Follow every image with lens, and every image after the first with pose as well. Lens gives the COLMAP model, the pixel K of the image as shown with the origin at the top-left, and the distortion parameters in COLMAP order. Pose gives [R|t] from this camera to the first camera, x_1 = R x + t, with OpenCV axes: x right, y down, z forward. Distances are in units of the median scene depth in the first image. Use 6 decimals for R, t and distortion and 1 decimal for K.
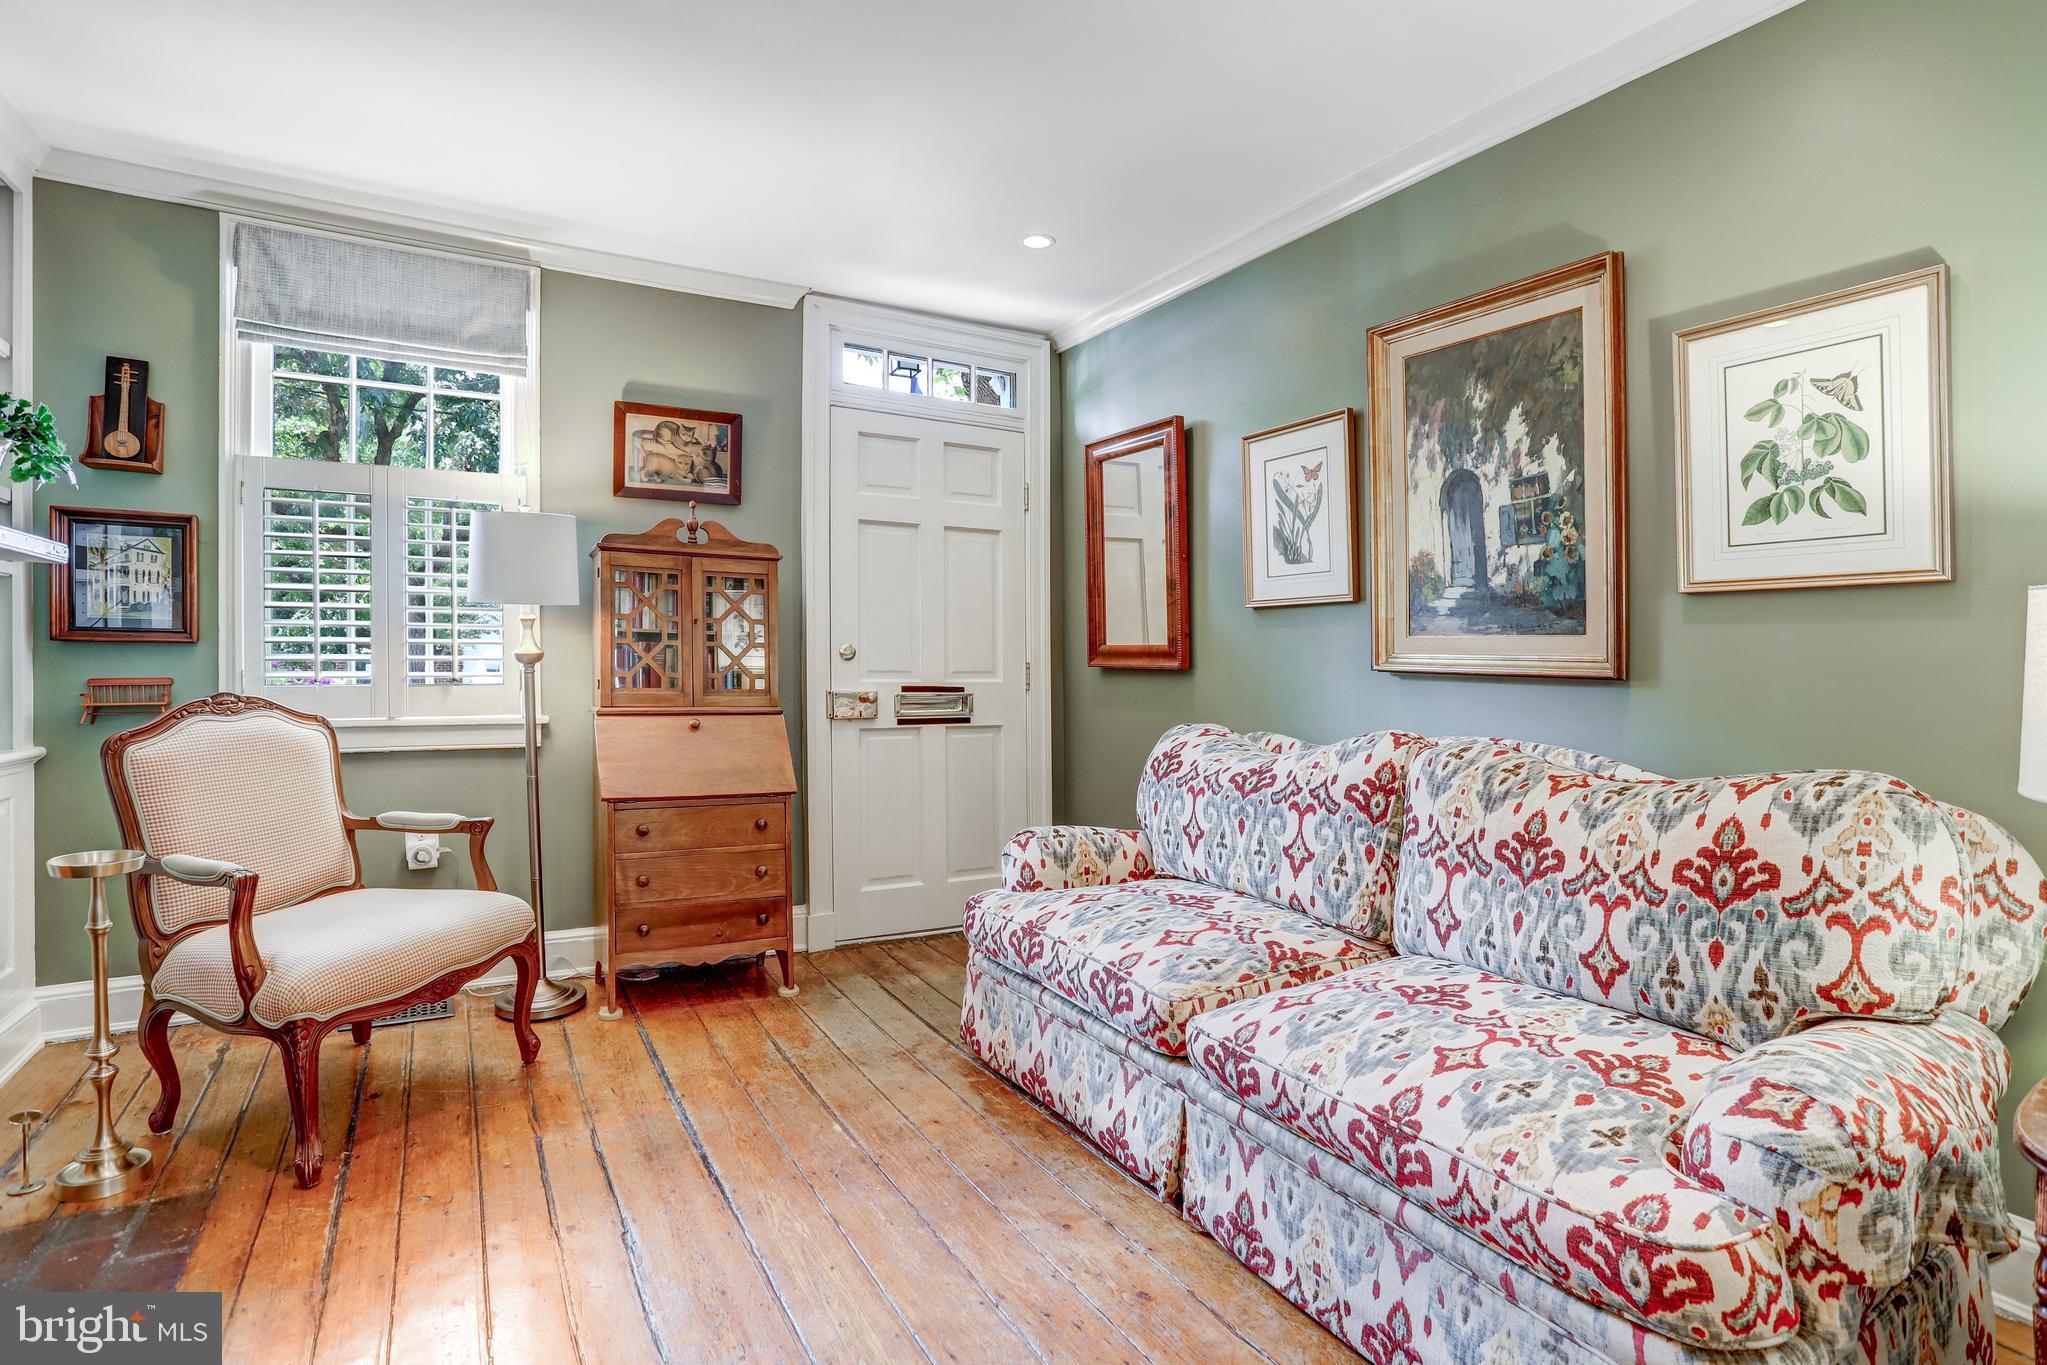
lens RADIAL K [[1017.3, 0, 1009.8], [0, 1017.3, 682.0], [0, 0, 1]] dist [-0.064526, 0.028392]
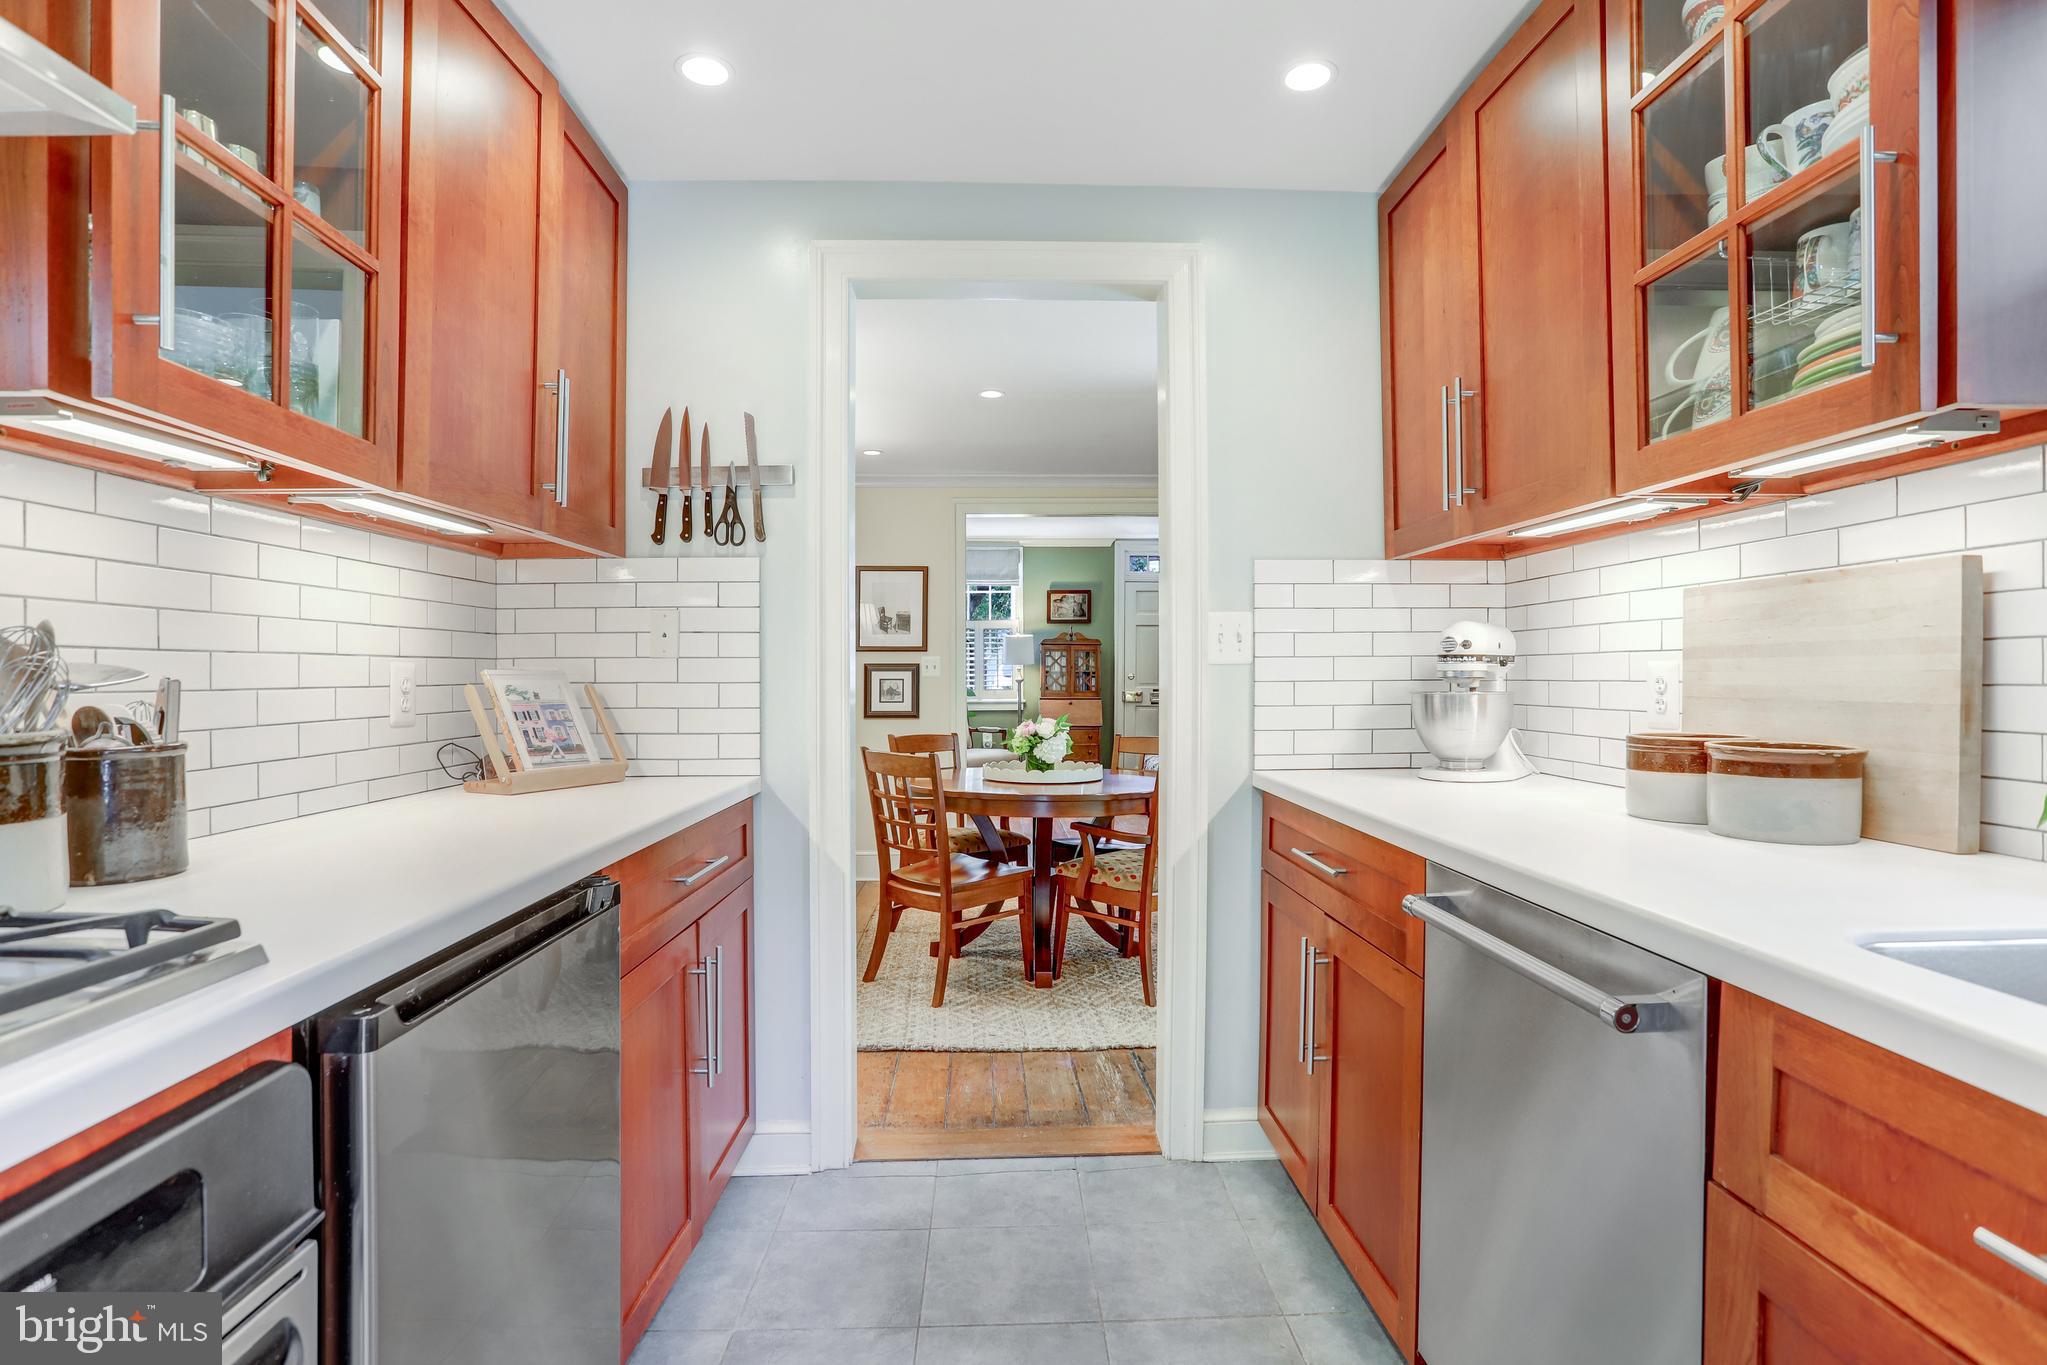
lens RADIAL K [[1017.3, 0, 1014.7], [0, 1017.3, 657.0], [0, 0, 1]] dist [-0.064526, 0.028392]
pose [[0.891558, -0.016484, -0.452607, 0.975432], [0.006683, 0.999707, -0.023246, -0.025997], [0.452857, 0.017700, 0.891407, -1.901264]]
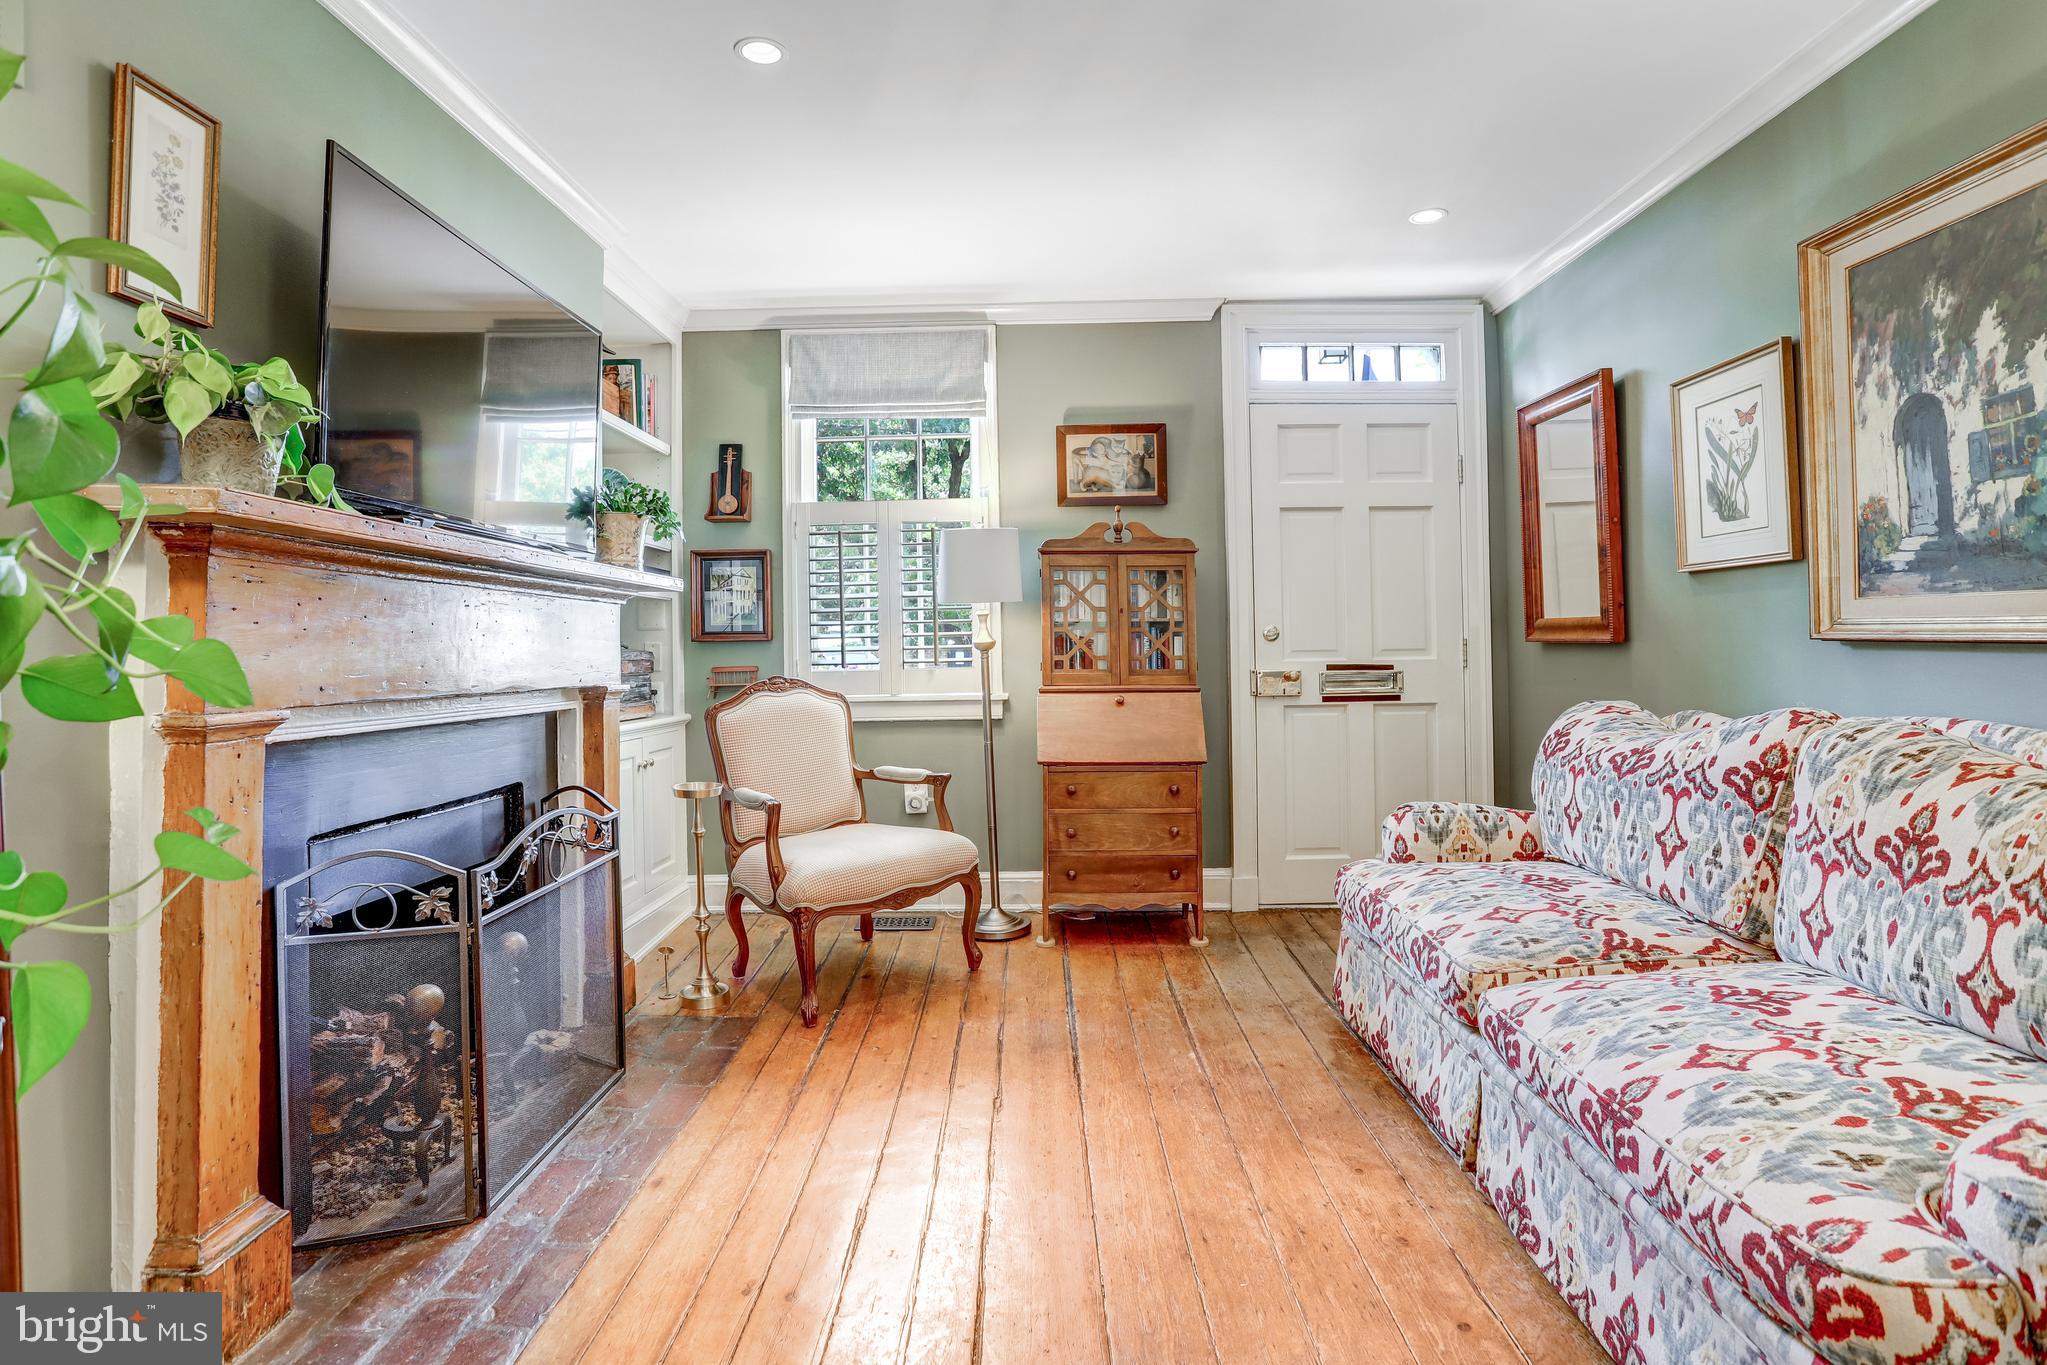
lens RADIAL K [[1017.3, 0, 1024.3], [0, 1017.3, 664.7], [0, 0, 1]] dist [-0.064526, 0.028392]
pose [[0.868185, -0.013845, -0.496048, 0.183895], [0.014946, 0.999887, -0.001749, 0.001611], [0.496016, -0.005895, 0.868293, -0.061708]]
